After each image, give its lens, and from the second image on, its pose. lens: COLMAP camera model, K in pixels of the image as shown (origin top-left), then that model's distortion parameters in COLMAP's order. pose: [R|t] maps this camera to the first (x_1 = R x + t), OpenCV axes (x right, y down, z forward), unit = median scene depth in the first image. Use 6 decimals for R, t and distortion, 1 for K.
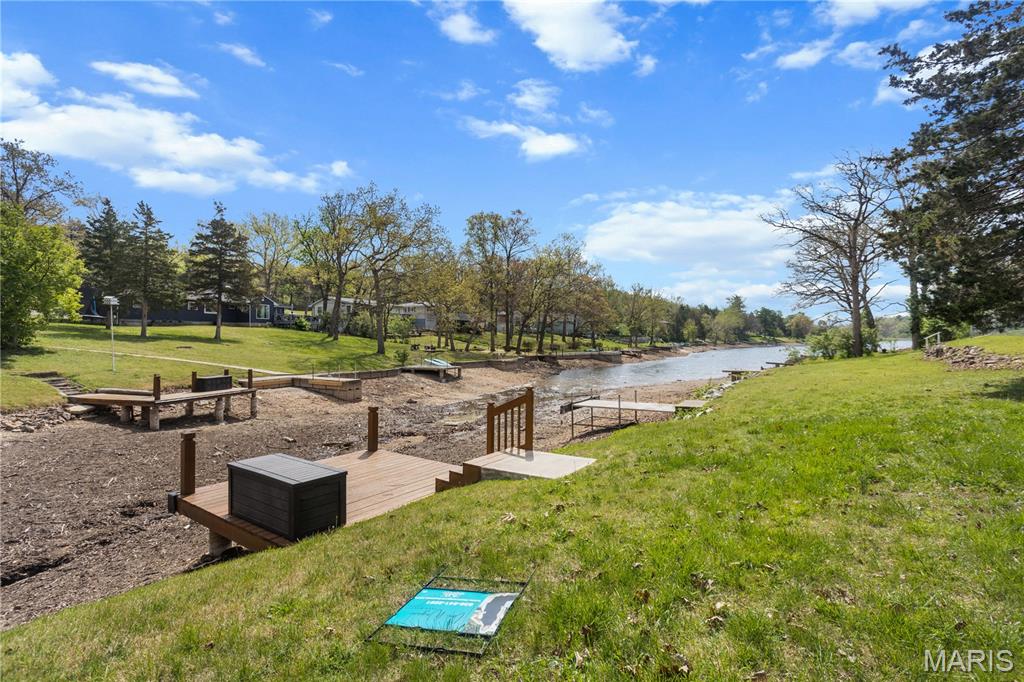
lens RADIAL K [[499.9, 0, 510.9], [0, 499.9, 323.9], [0, 0, 1]] dist [-0.027408, 0.000789]
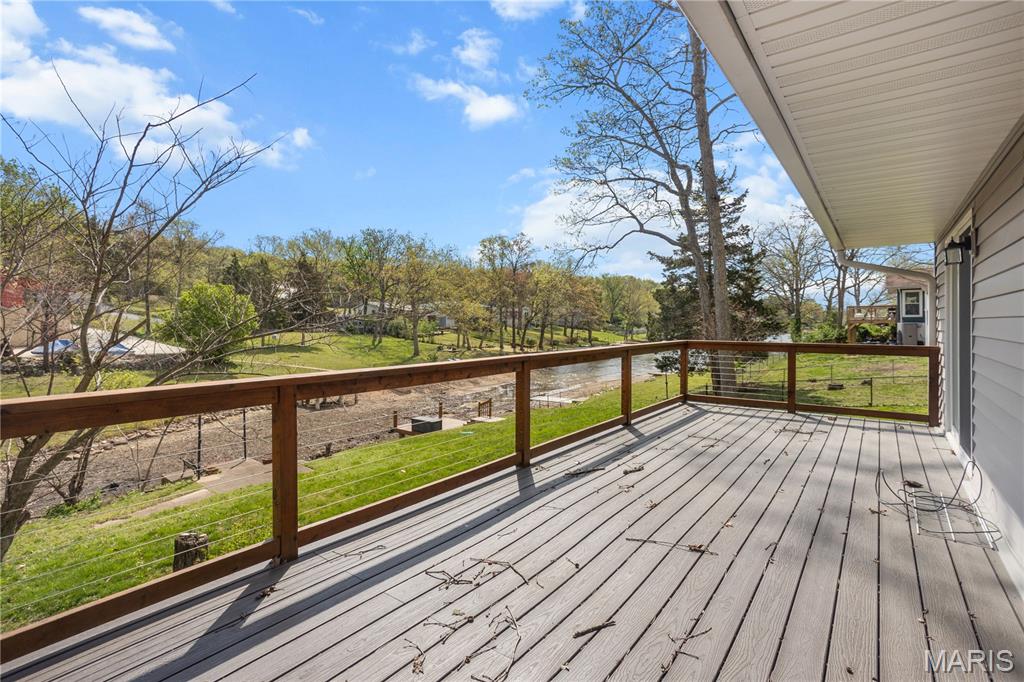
lens RADIAL K [[490.7, 0, 515.4], [0, 490.7, 324.2], [0, 0, 1]] dist [-0.023076, 0.000548]
pose [[0.999715, -0.001471, -0.023808, 0.028746], [0.002308, 0.999379, 0.035154, -0.046625], [0.023741, -0.035199, 0.999098, -0.222231]]
